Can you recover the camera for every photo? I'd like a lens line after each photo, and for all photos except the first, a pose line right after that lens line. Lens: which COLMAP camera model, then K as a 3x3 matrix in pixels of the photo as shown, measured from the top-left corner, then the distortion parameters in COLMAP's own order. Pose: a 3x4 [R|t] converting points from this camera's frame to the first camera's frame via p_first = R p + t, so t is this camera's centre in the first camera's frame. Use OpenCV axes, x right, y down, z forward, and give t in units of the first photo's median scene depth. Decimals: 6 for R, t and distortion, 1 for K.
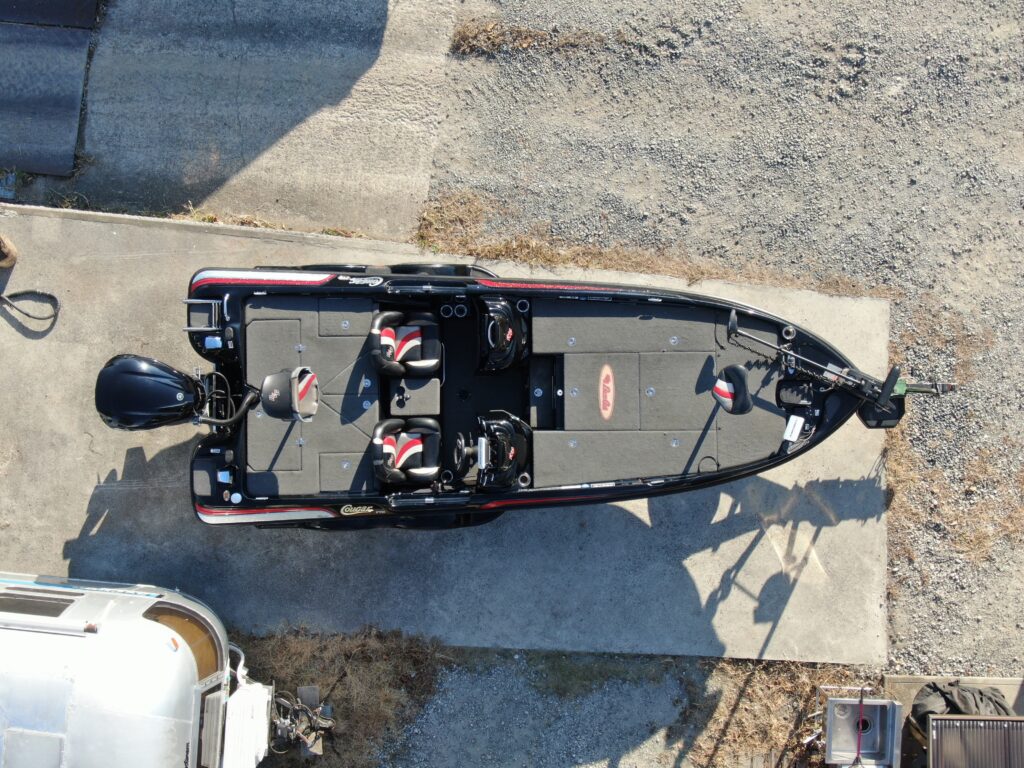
lens RADIAL K [[1446.5, 0, 506.9], [0, 1446.5, 377.4], [0, 0, 1]] dist [0.397687, -2.226362]
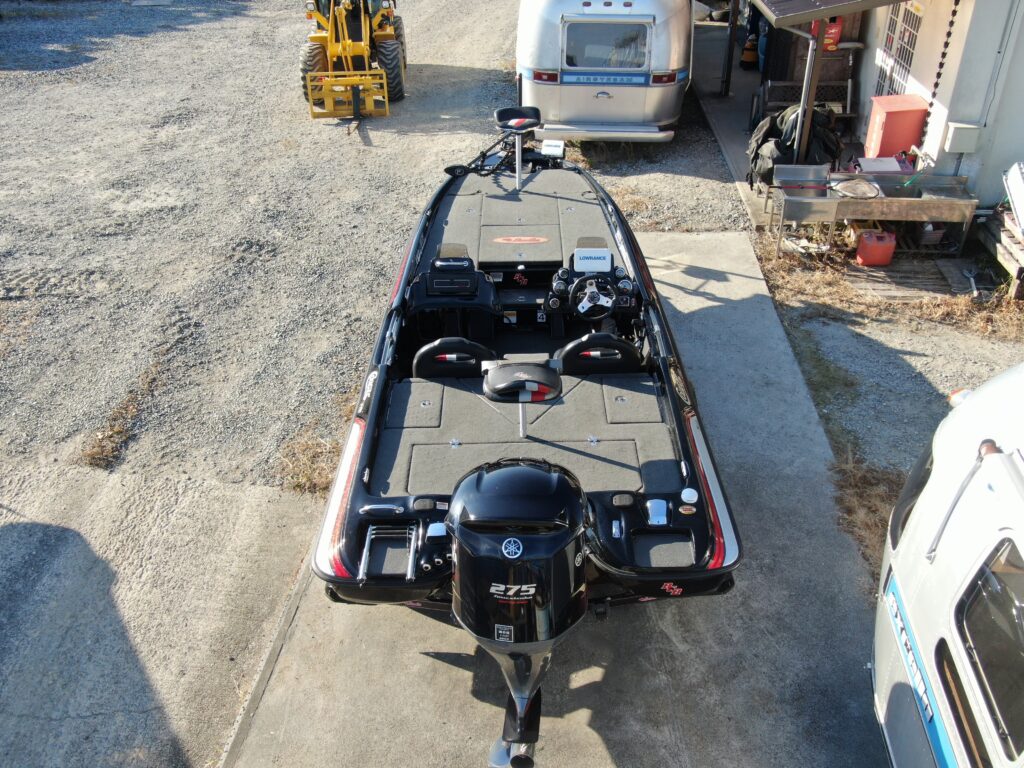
lens RADIAL K [[916.9, 0, 512.0], [0, 916.9, 384.0], [0, 0, 1]] dist [-0.003740, -0.003781]
pose [[0.012418, -0.524413, 0.851373, -0.454662], [0.999881, -0.001254, -0.015356, 0.012507], [0.009120, 0.851463, 0.524335, 0.700212]]
